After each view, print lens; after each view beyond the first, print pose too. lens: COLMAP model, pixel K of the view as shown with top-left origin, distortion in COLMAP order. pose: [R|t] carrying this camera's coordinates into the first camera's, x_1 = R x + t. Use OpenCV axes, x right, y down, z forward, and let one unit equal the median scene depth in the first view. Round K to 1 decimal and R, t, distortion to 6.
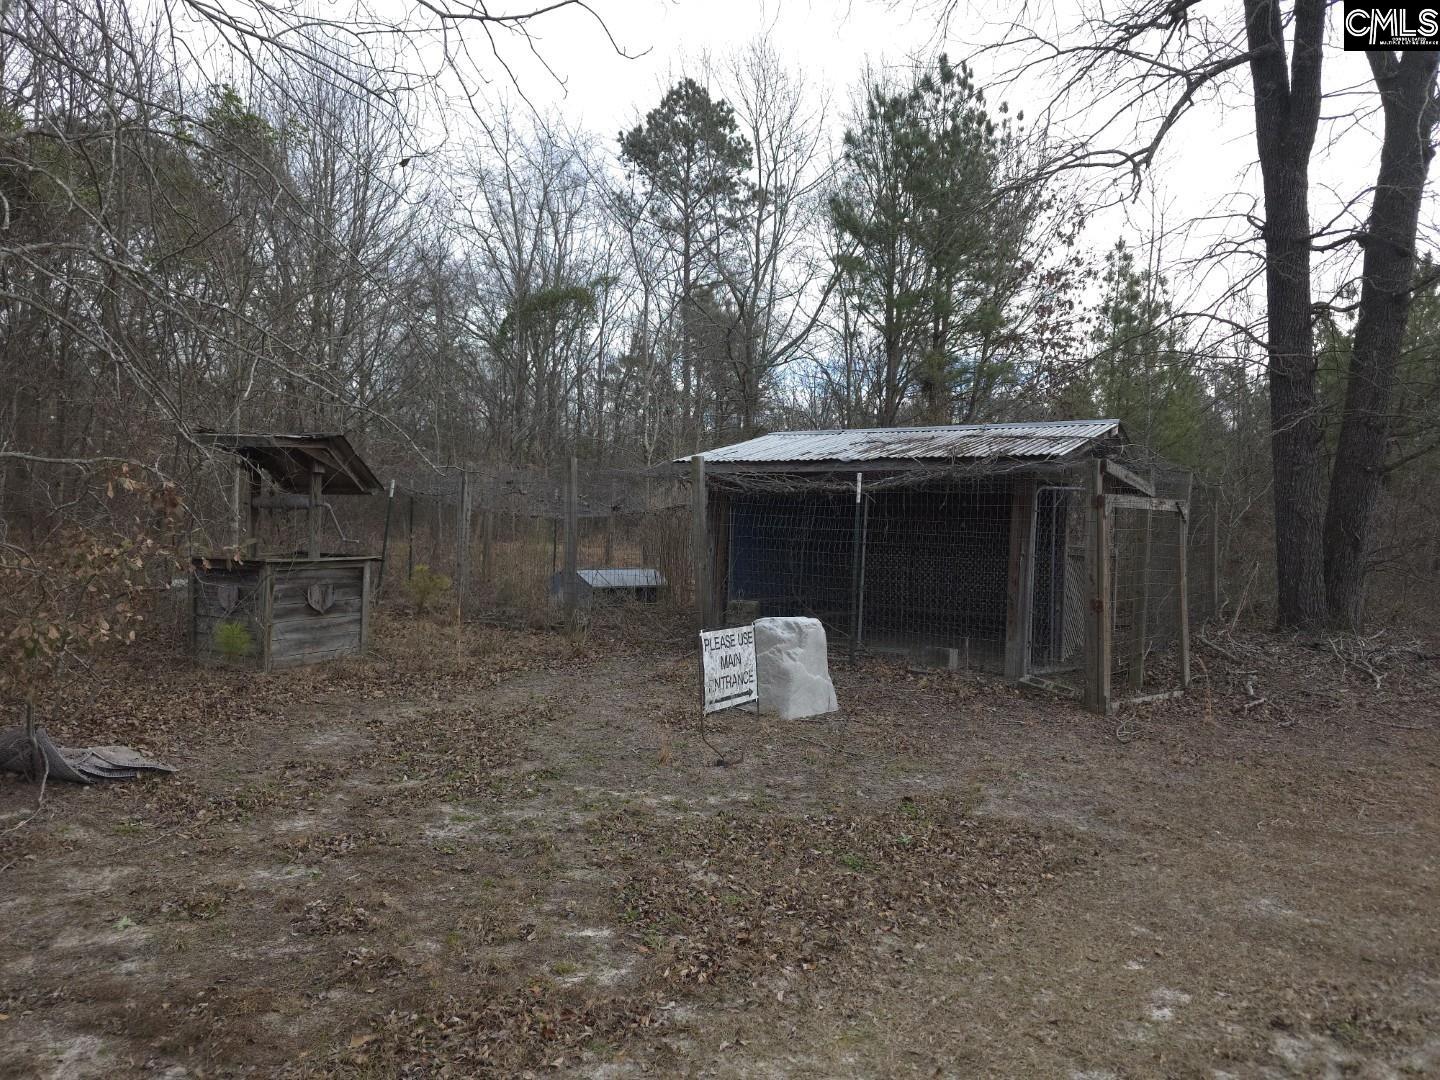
lens RADIAL K [[897.1, 0, 720.0], [0, 897.1, 540.0], [0, 0, 1]] dist [0.044044, -0.003071]
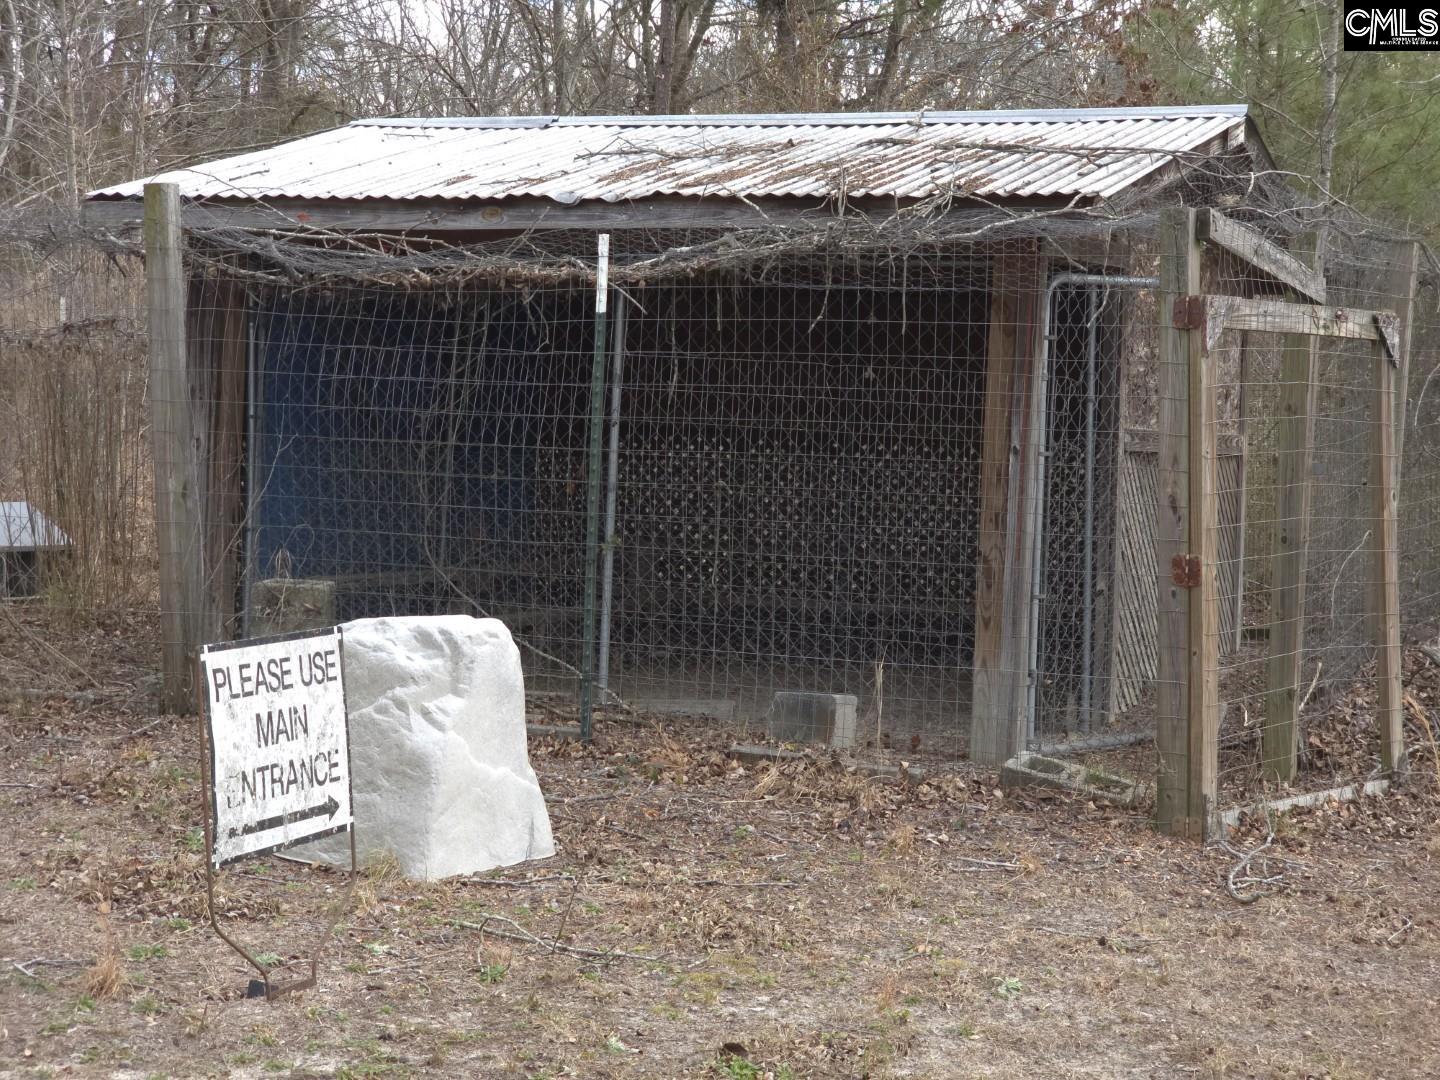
lens RADIAL K [[2866.5, 0, 720.0], [0, 2866.5, 540.0], [0, 0, 1]] dist [-0.257926, 4.356581]
pose [[0.978252, -0.012183, 0.207063, -0.047471], [0.004962, 0.999362, 0.035358, 0.011506], [-0.207362, -0.033562, 0.977689, -0.190624]]
